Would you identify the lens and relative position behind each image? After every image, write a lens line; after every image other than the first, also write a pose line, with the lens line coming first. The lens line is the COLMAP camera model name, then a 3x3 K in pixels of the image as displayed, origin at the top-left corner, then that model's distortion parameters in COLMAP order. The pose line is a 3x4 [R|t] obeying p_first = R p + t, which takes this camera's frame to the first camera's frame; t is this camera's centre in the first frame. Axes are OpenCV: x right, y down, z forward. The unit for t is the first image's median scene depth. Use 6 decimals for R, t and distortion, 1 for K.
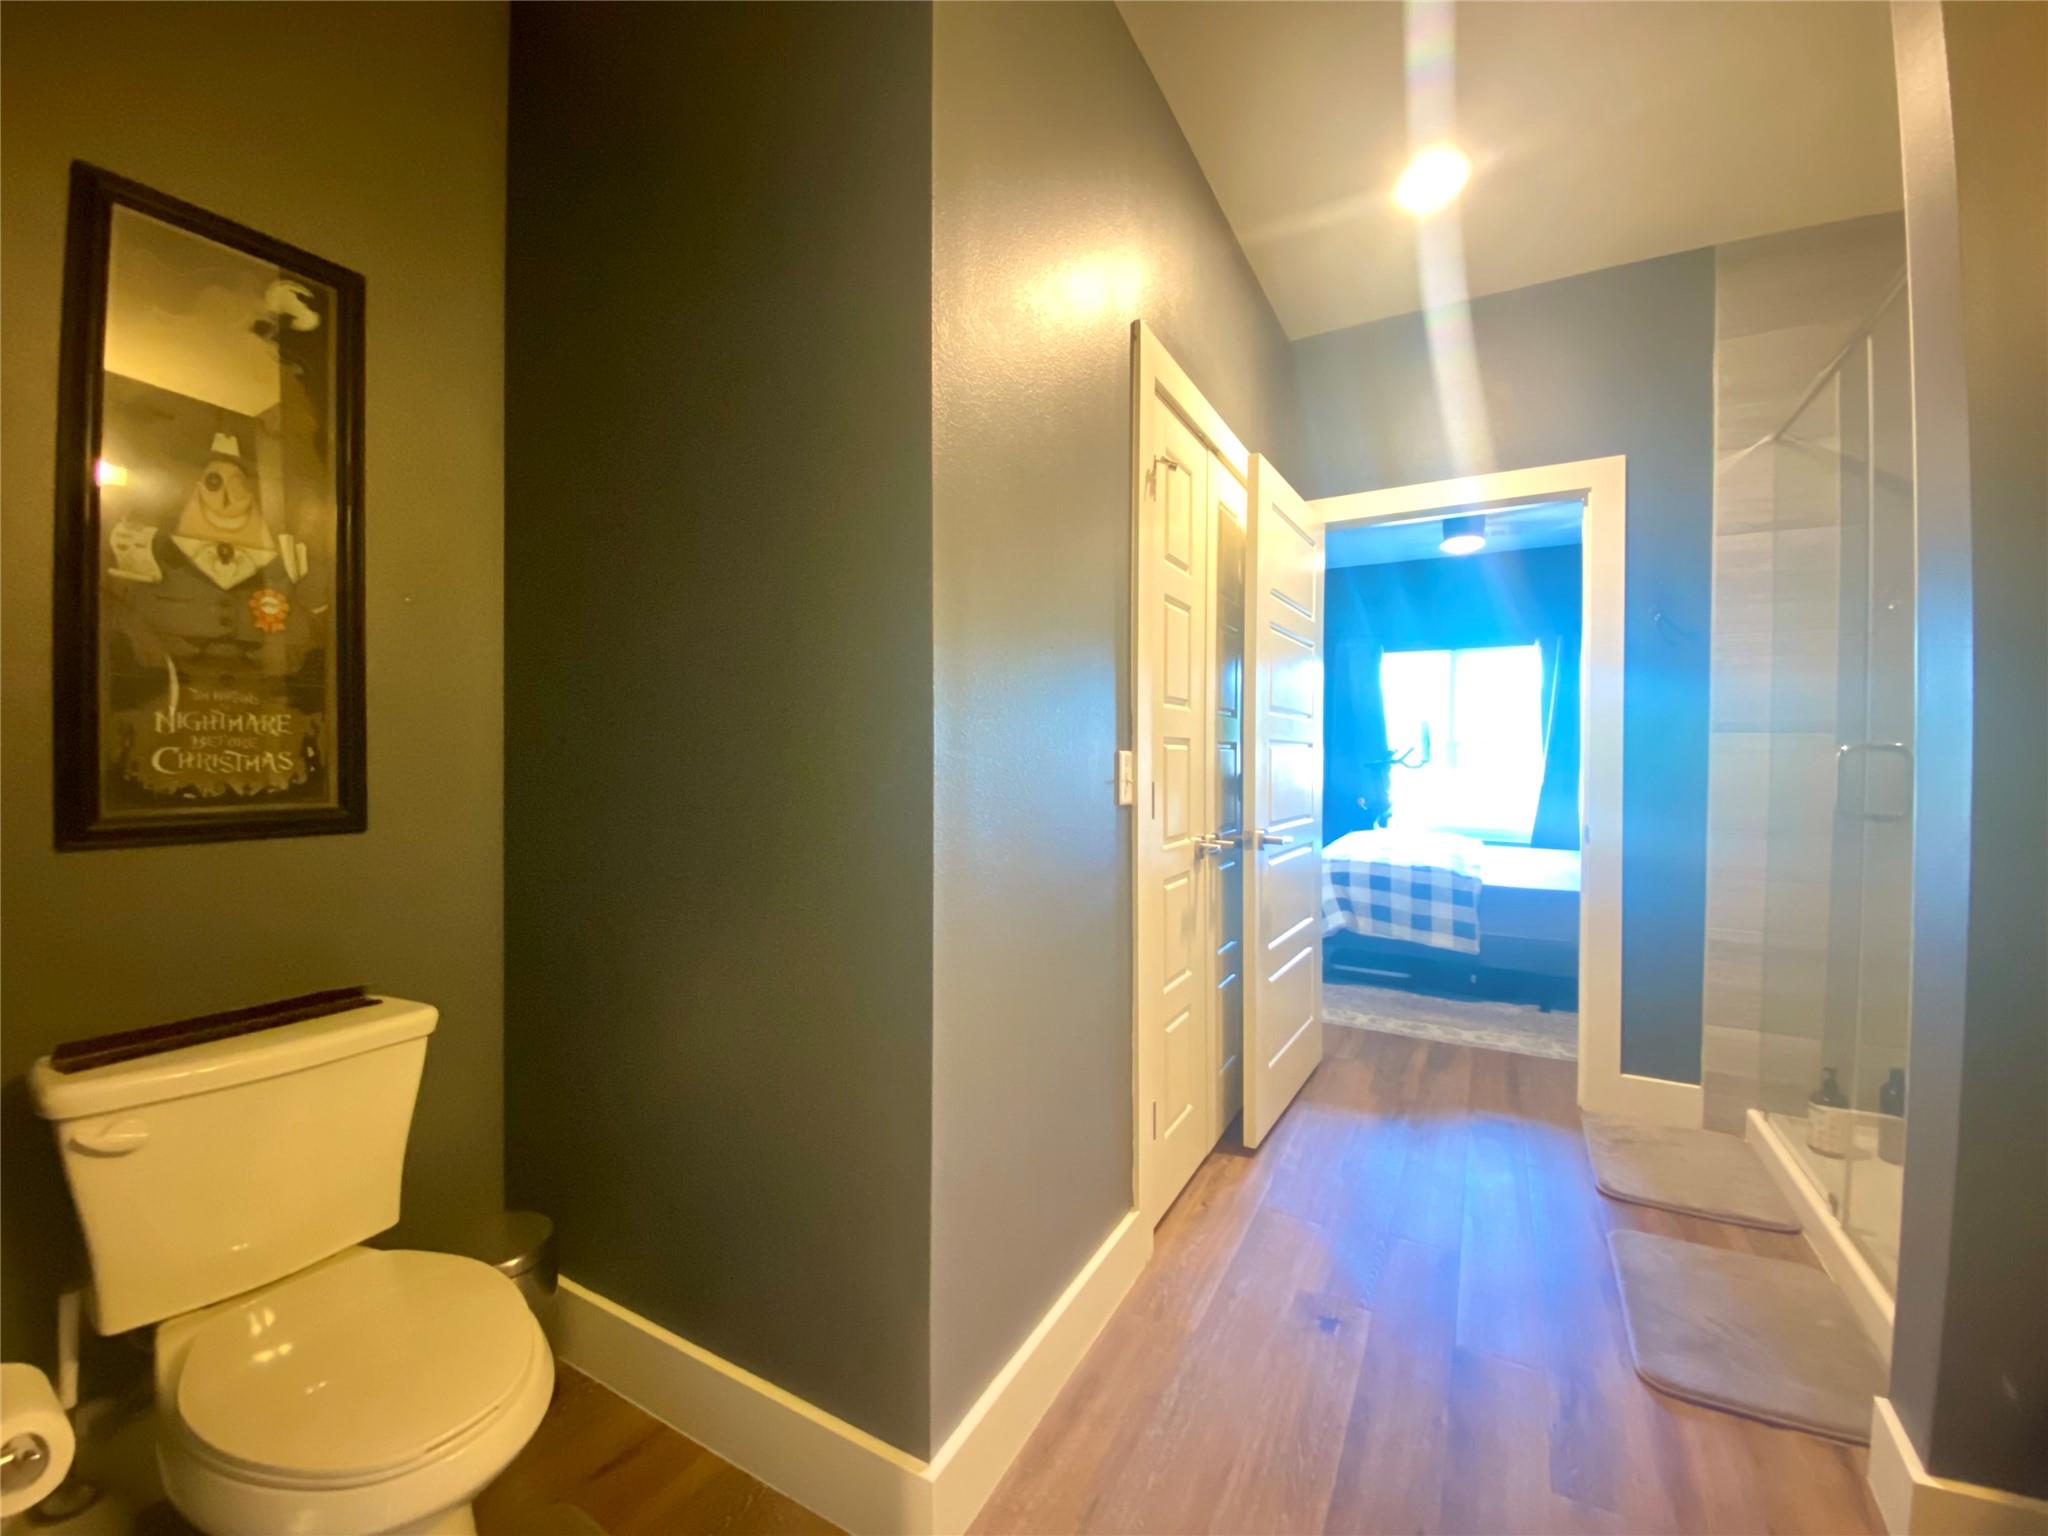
lens RADIAL K [[828.2, 0, 1021.7], [0, 828.2, 765.2], [0, 0, 1]] dist [0.014226, -0.017084]
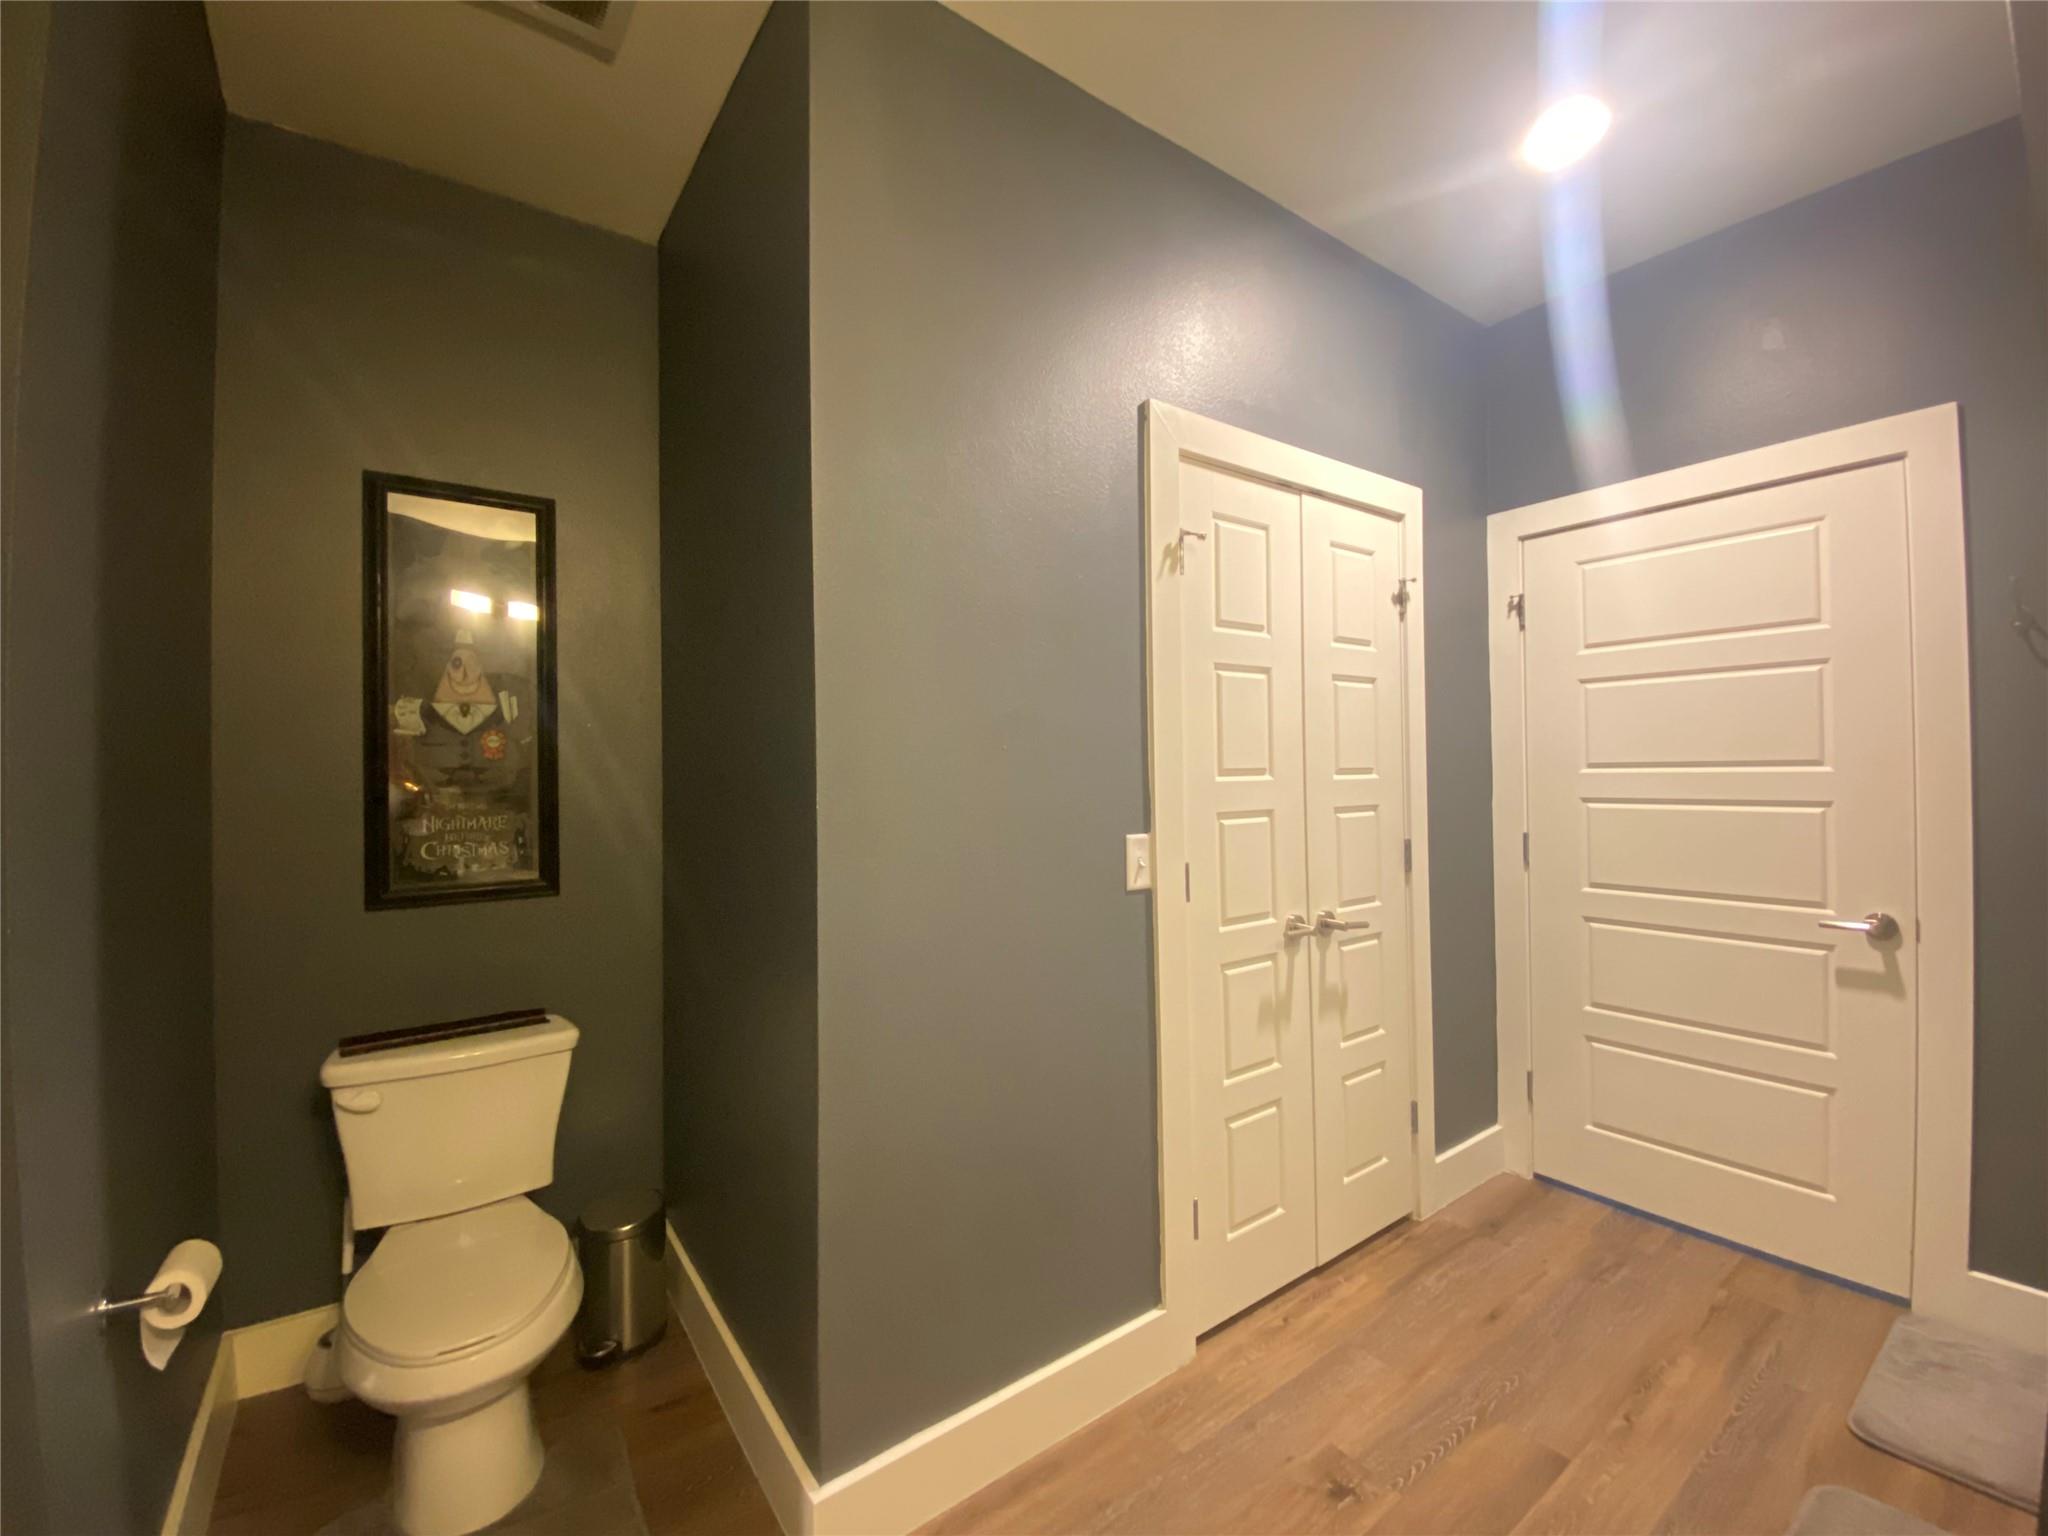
lens RADIAL K [[828.2, 0, 1021.7], [0, 828.2, 765.2], [0, 0, 1]] dist [0.014226, -0.017084]
pose [[0.907526, -0.017885, -0.419616, 0.566114], [0.011664, 0.999781, -0.017388, -0.116783], [0.419835, 0.010886, 0.907535, 0.060118]]
